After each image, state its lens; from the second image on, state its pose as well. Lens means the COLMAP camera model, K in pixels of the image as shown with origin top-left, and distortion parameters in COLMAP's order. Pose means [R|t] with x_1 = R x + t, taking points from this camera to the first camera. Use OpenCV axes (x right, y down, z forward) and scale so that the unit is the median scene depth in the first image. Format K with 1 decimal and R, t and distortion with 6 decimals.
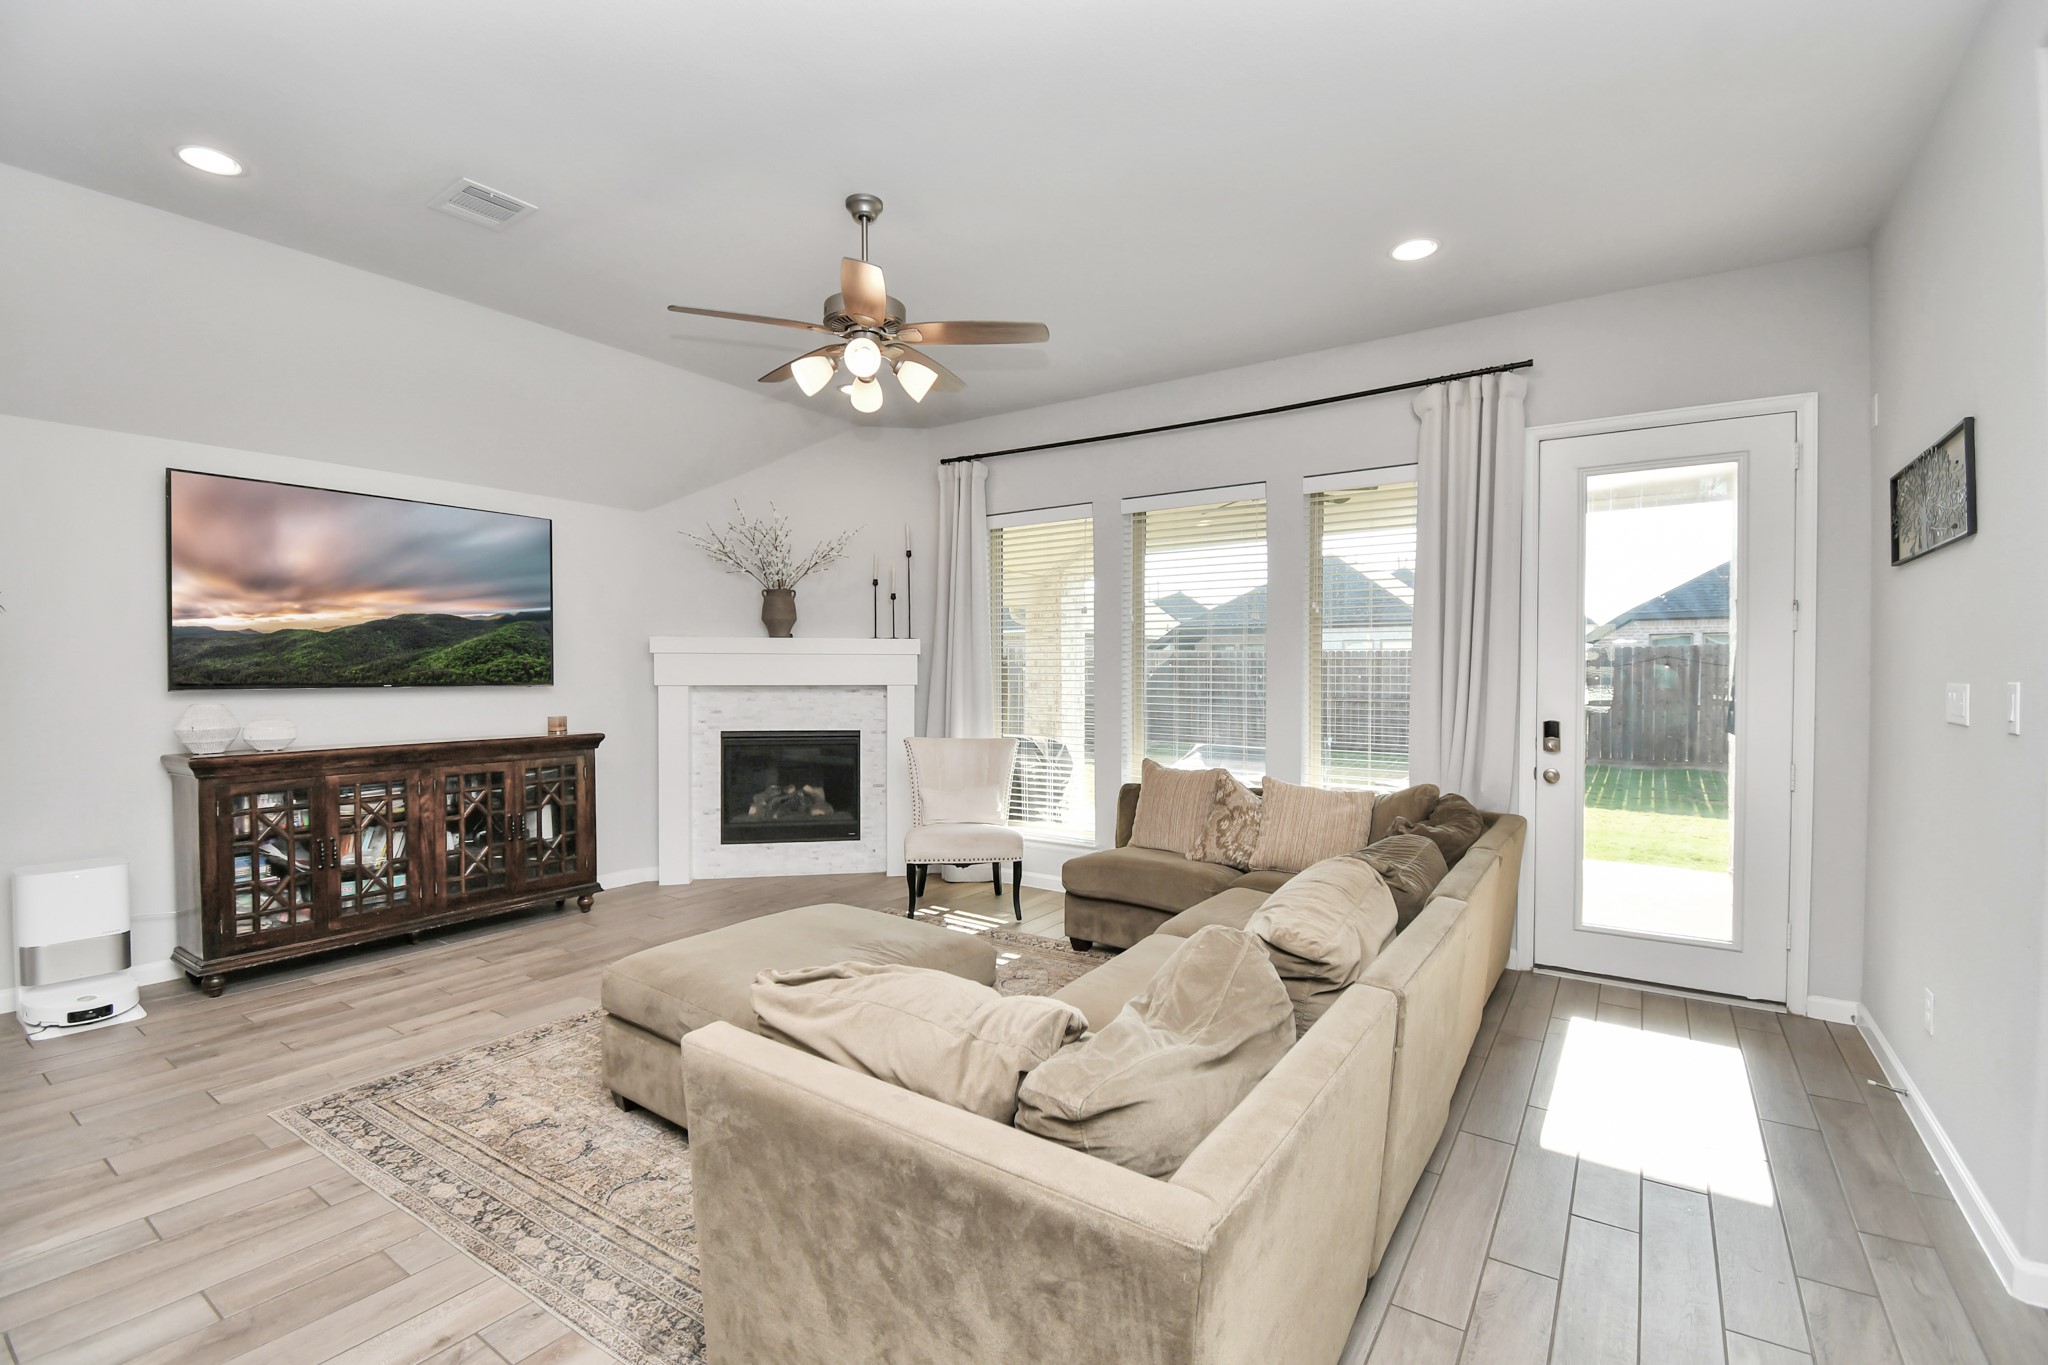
lens RADIAL K [[899.6, 0, 1024.0], [0, 899.6, 682.5], [0, 0, 1]] dist [0.014837, -0.019941]
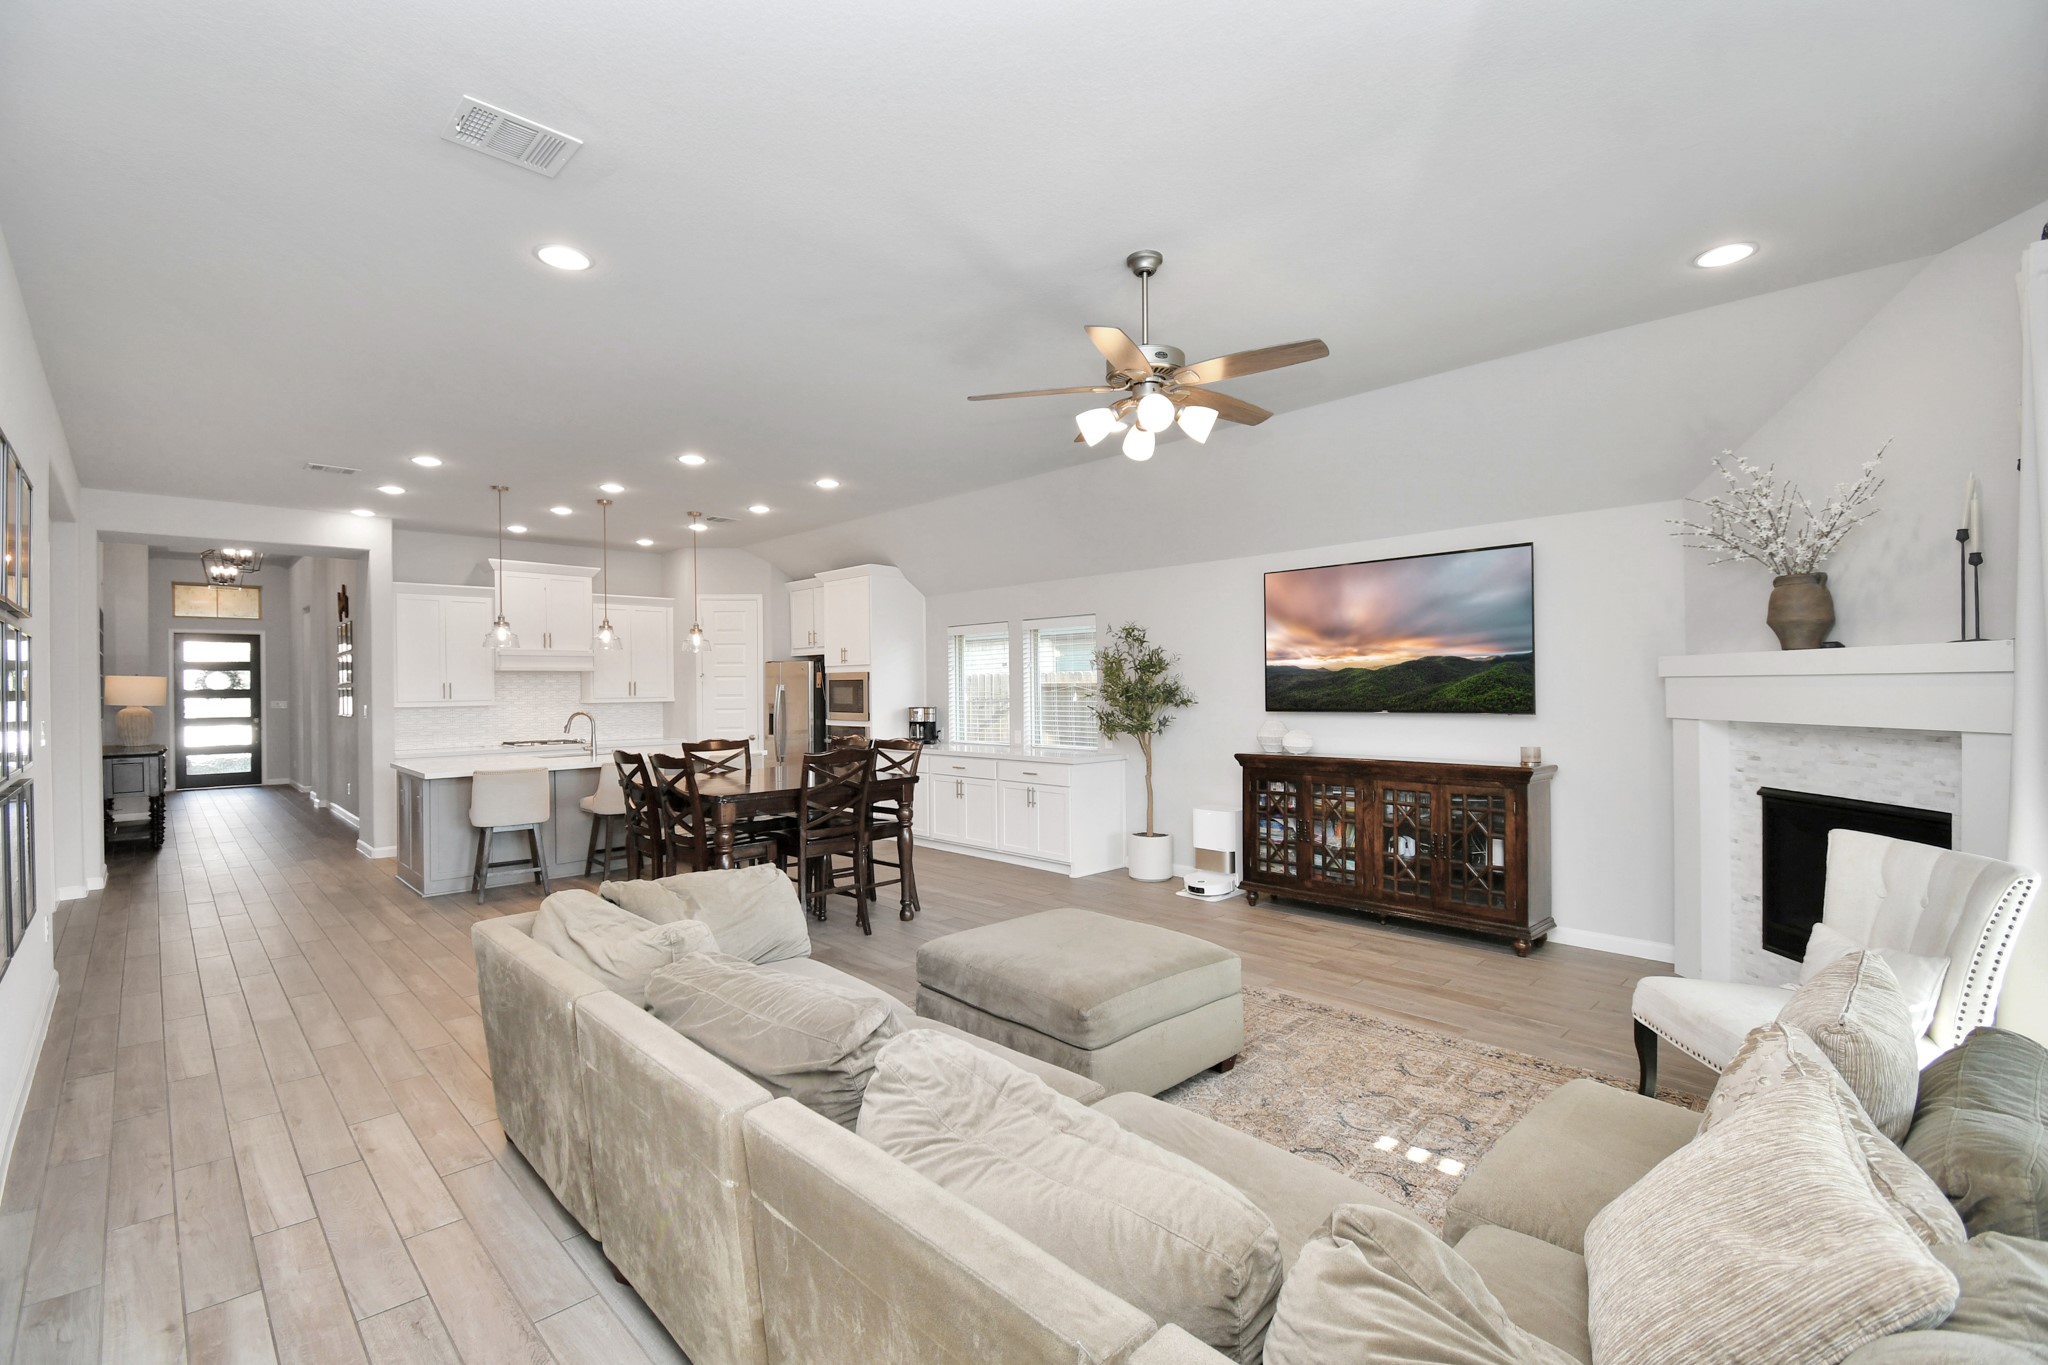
lens RADIAL K [[899.6, 0, 1024.0], [0, 899.6, 682.5], [0, 0, 1]] dist [0.014837, -0.019941]
pose [[-0.205242, -0.004243, -0.978702, 0.629969], [-0.003232, 0.999988, -0.003658, -0.030689], [0.978706, 0.002413, -0.205253, 0.793116]]
